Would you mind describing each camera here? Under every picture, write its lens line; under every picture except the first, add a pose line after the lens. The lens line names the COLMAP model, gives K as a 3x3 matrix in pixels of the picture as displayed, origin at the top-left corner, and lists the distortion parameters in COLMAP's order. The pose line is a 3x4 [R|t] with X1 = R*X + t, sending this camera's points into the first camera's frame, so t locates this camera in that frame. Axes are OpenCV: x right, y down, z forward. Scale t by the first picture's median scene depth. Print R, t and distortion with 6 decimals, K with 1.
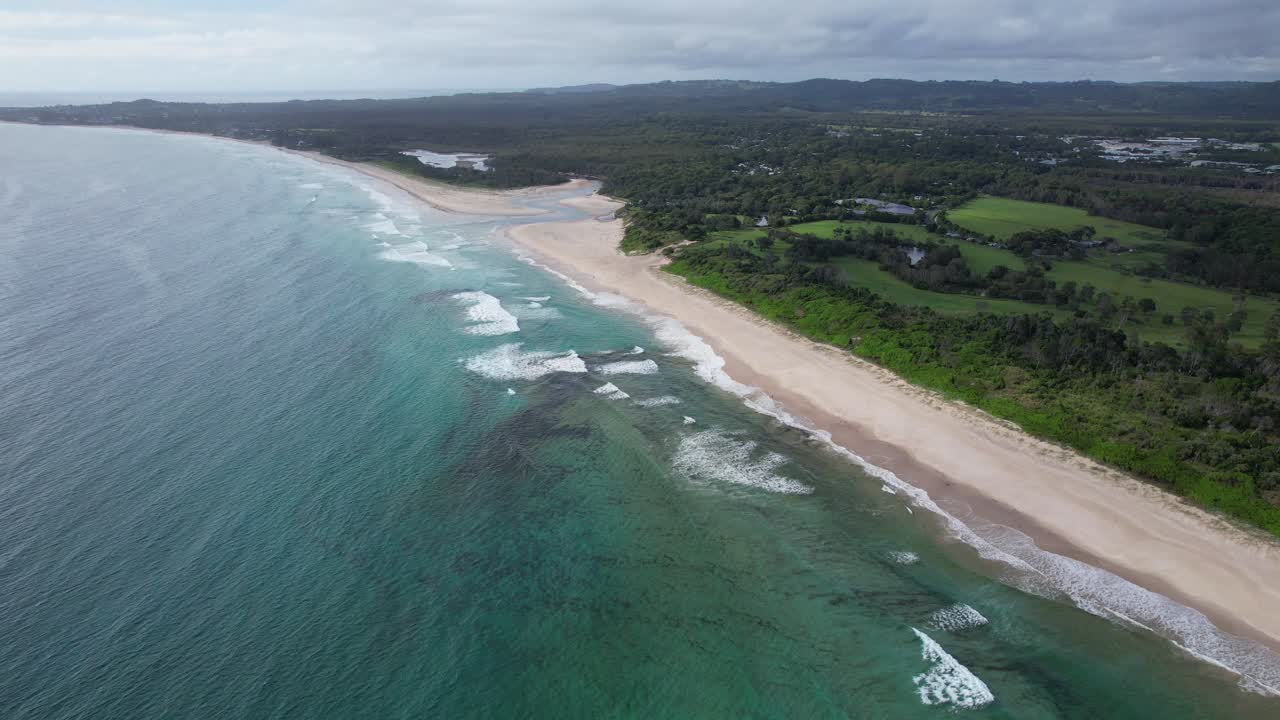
lens RADIAL K [[856.4, 0, 640.0], [0, 856.4, 360.0], [0, 0, 1]] dist [-0.094074, 0.092462]
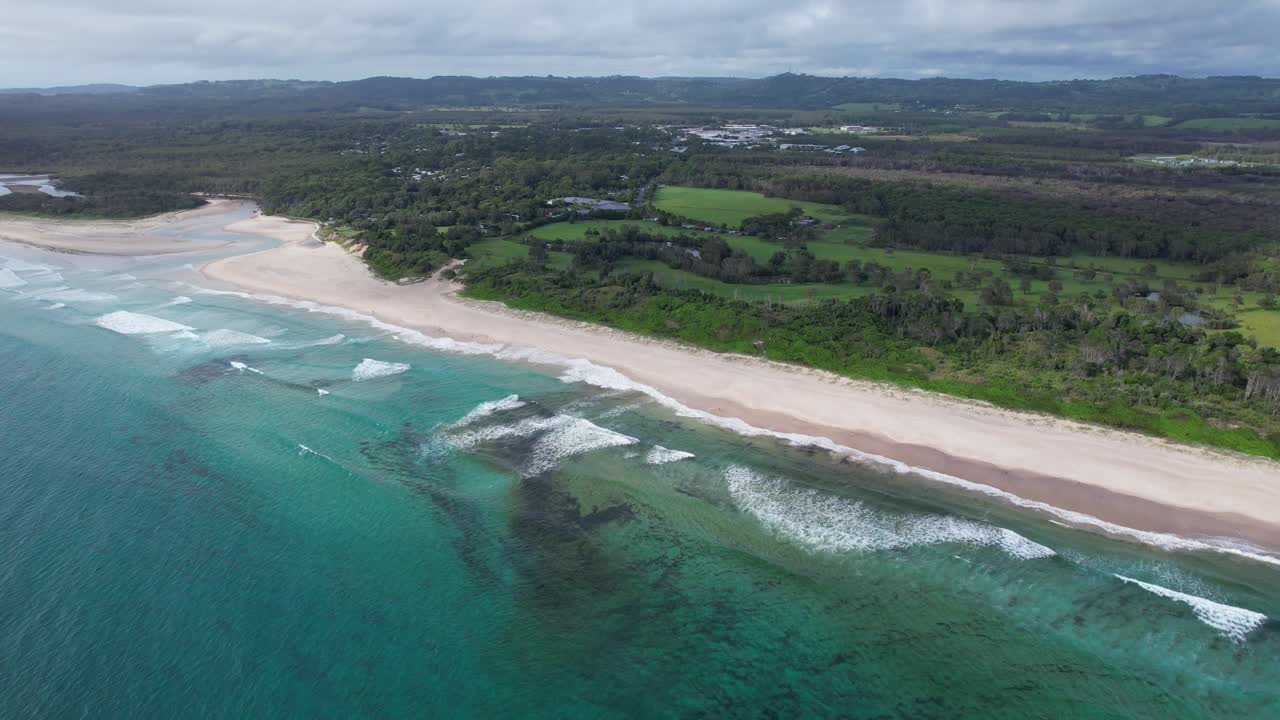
lens RADIAL K [[856.4, 0, 640.0], [0, 856.4, 360.0], [0, 0, 1]] dist [-0.094074, 0.092462]
pose [[0.856398, -0.158171, 0.491491, -0.154668], [0.157081, 0.986614, 0.043806, -0.031589], [-0.491841, 0.039689, 0.869780, 0.102534]]
